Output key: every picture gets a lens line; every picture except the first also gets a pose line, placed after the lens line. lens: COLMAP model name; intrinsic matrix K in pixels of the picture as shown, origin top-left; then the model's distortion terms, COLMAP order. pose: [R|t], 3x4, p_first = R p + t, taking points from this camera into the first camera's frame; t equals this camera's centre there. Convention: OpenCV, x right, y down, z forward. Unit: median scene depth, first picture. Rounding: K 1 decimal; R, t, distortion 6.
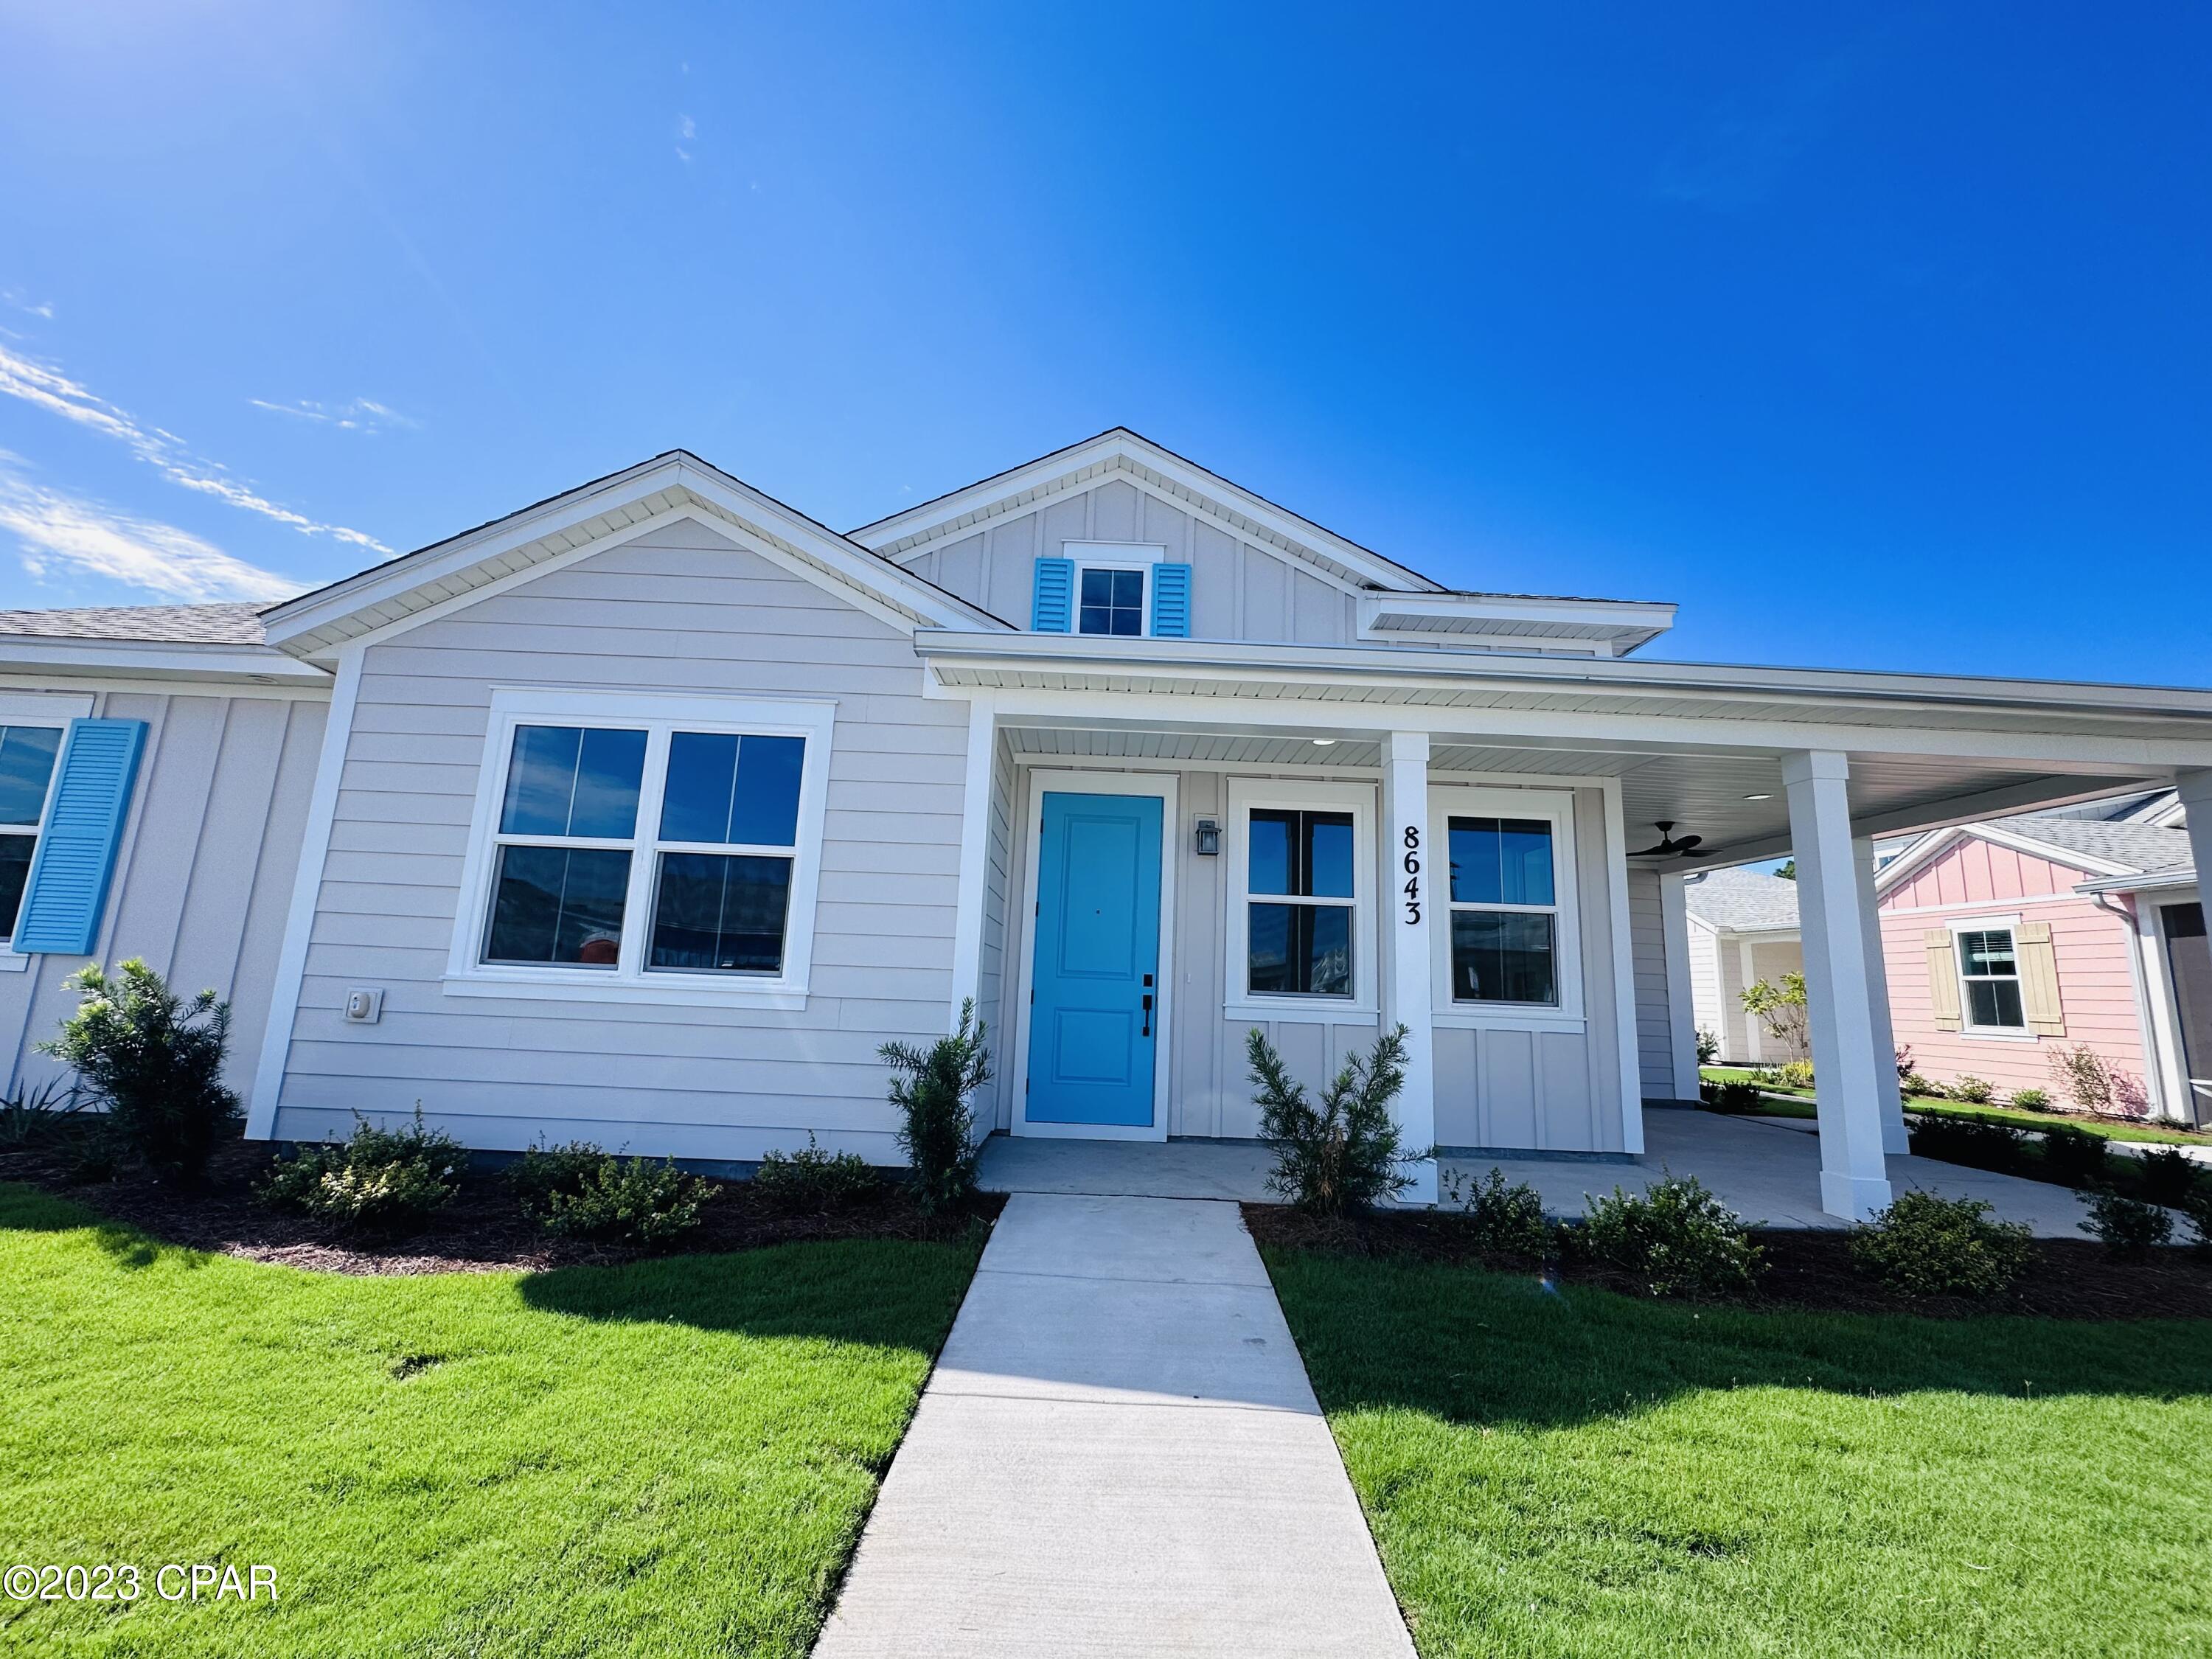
lens RADIAL K [[892.9, 0, 1106.0], [0, 892.9, 829.5], [0, 0, 1]] dist [0.000747, 0.000046]
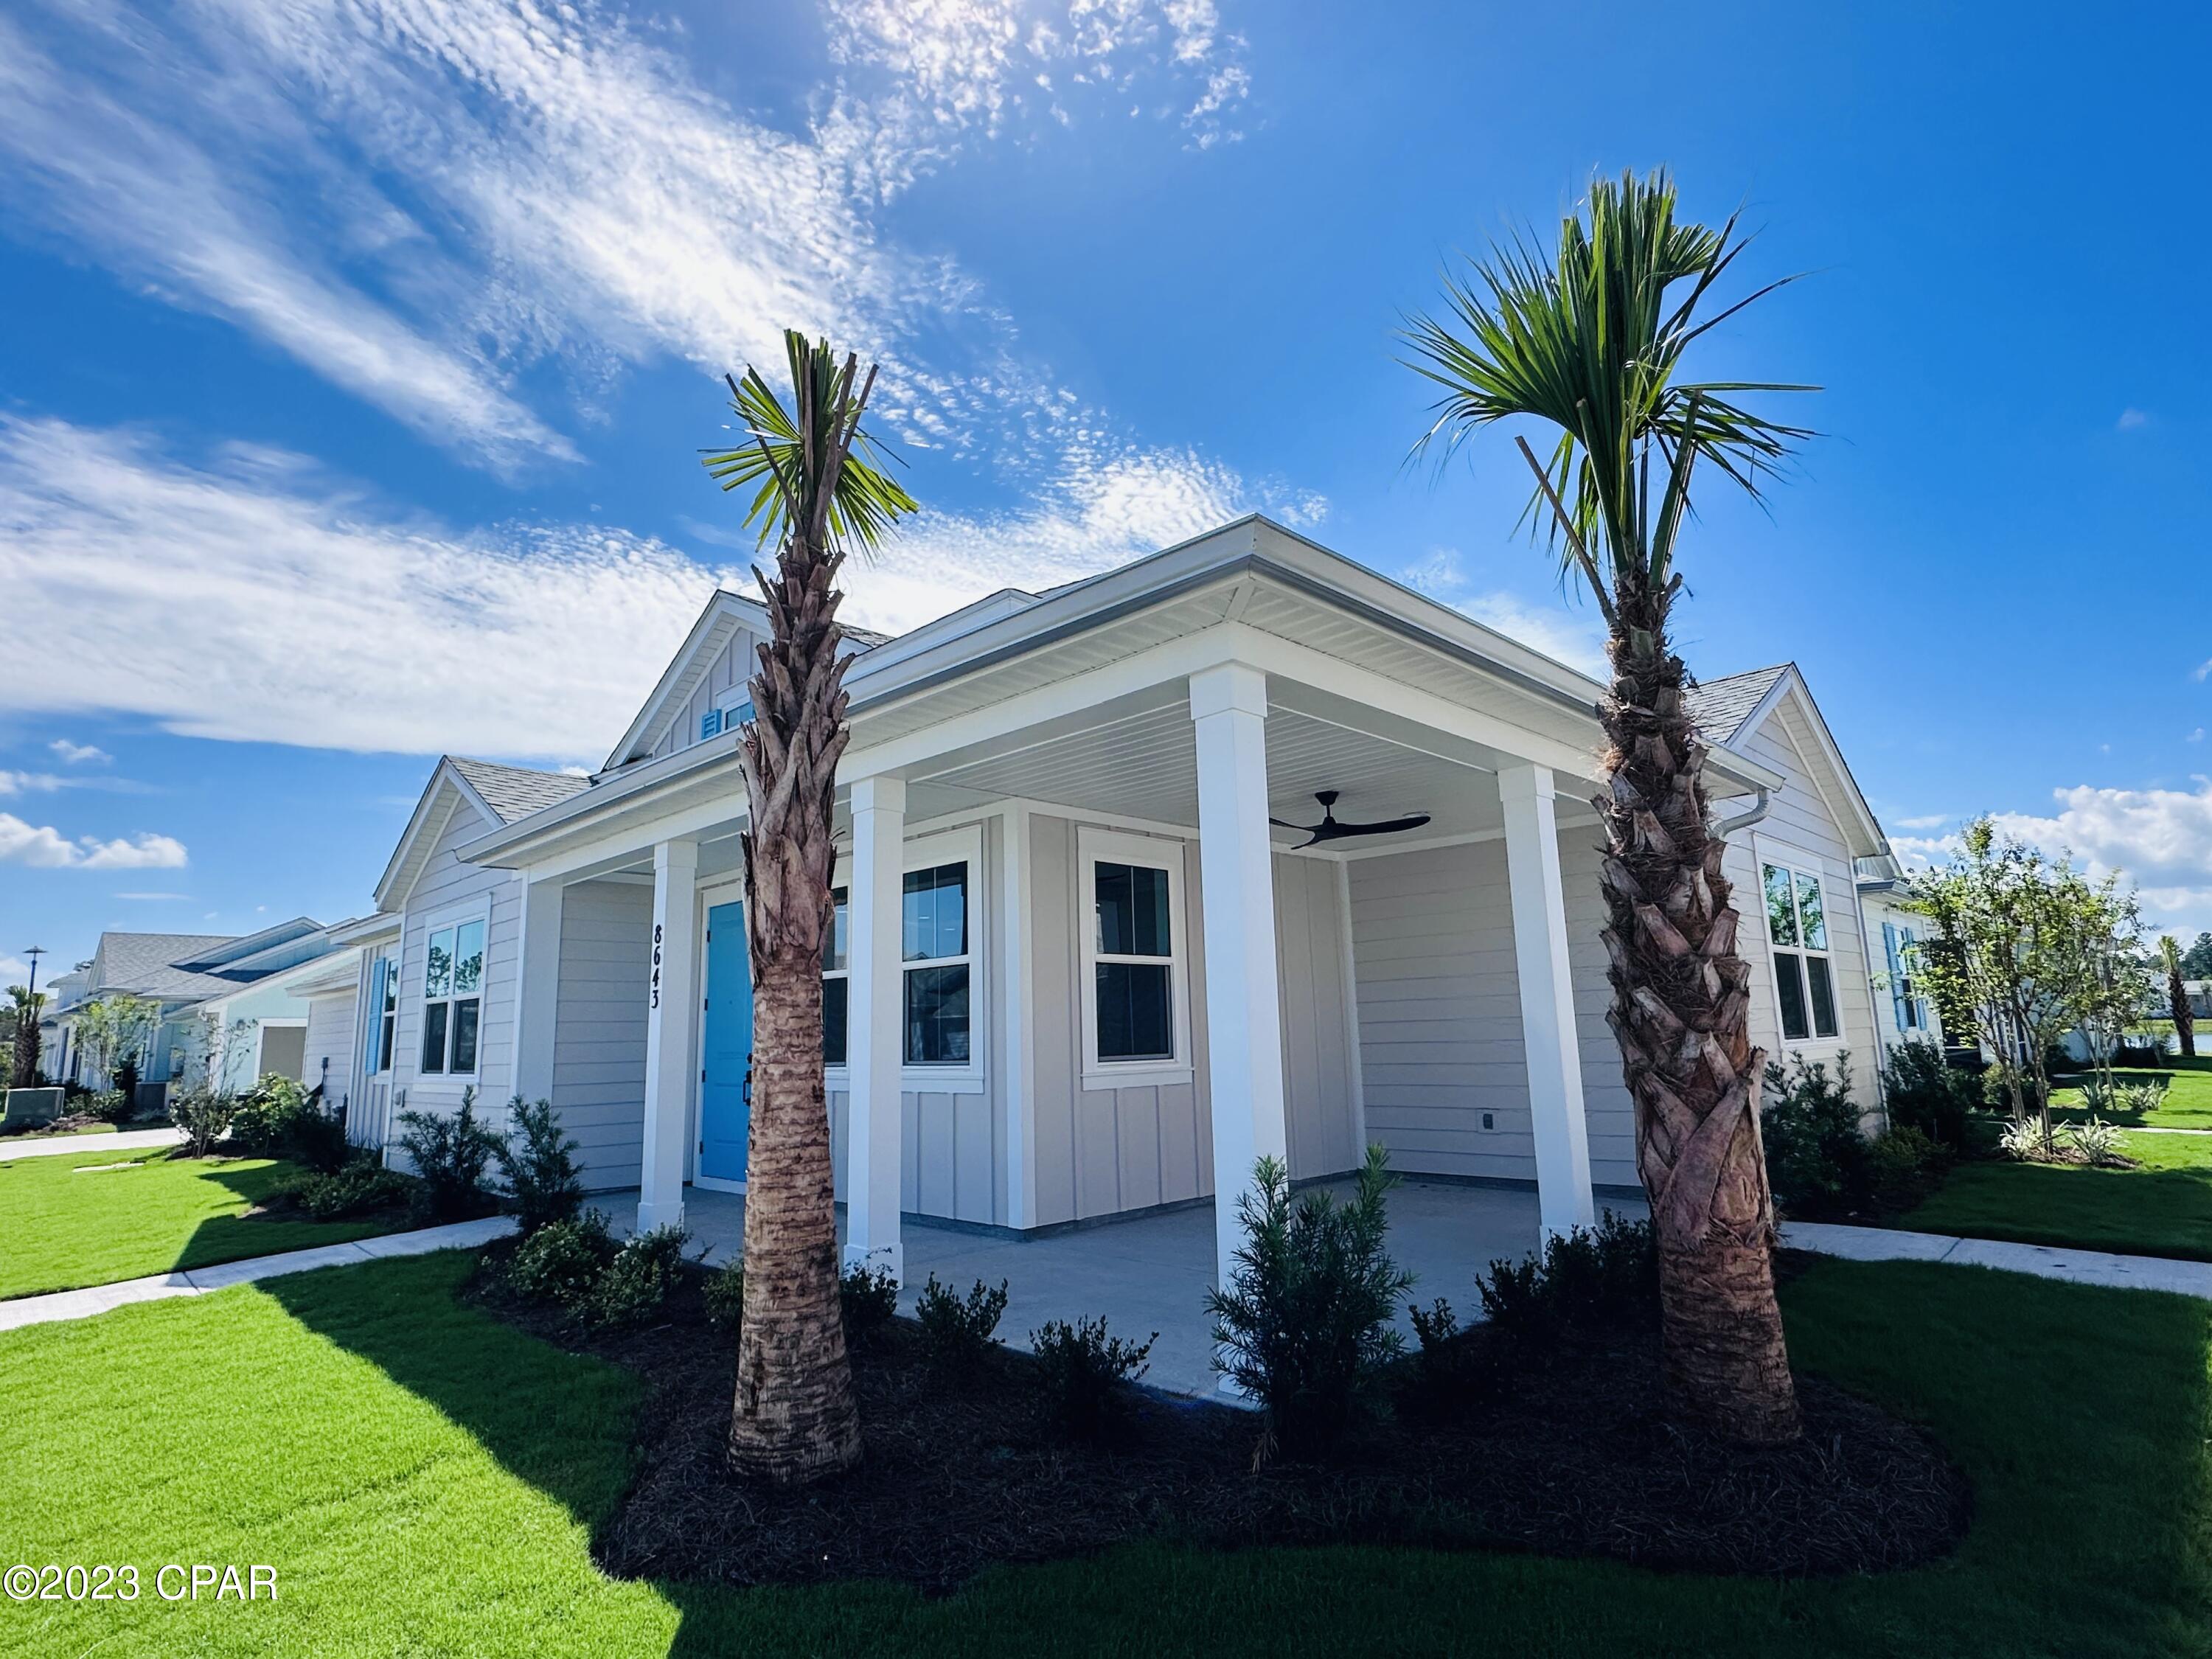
lens RADIAL K [[1135.5, 0, 1106.0], [0, 1135.5, 829.5], [0, 0, 1]] dist [0.000538, 0.000040]
pose [[0.703250, -0.187201, -0.685853, 1.391611], [0.179558, 0.980203, -0.083430, 0.080833], [0.687894, -0.064478, 0.722942, 0.266619]]
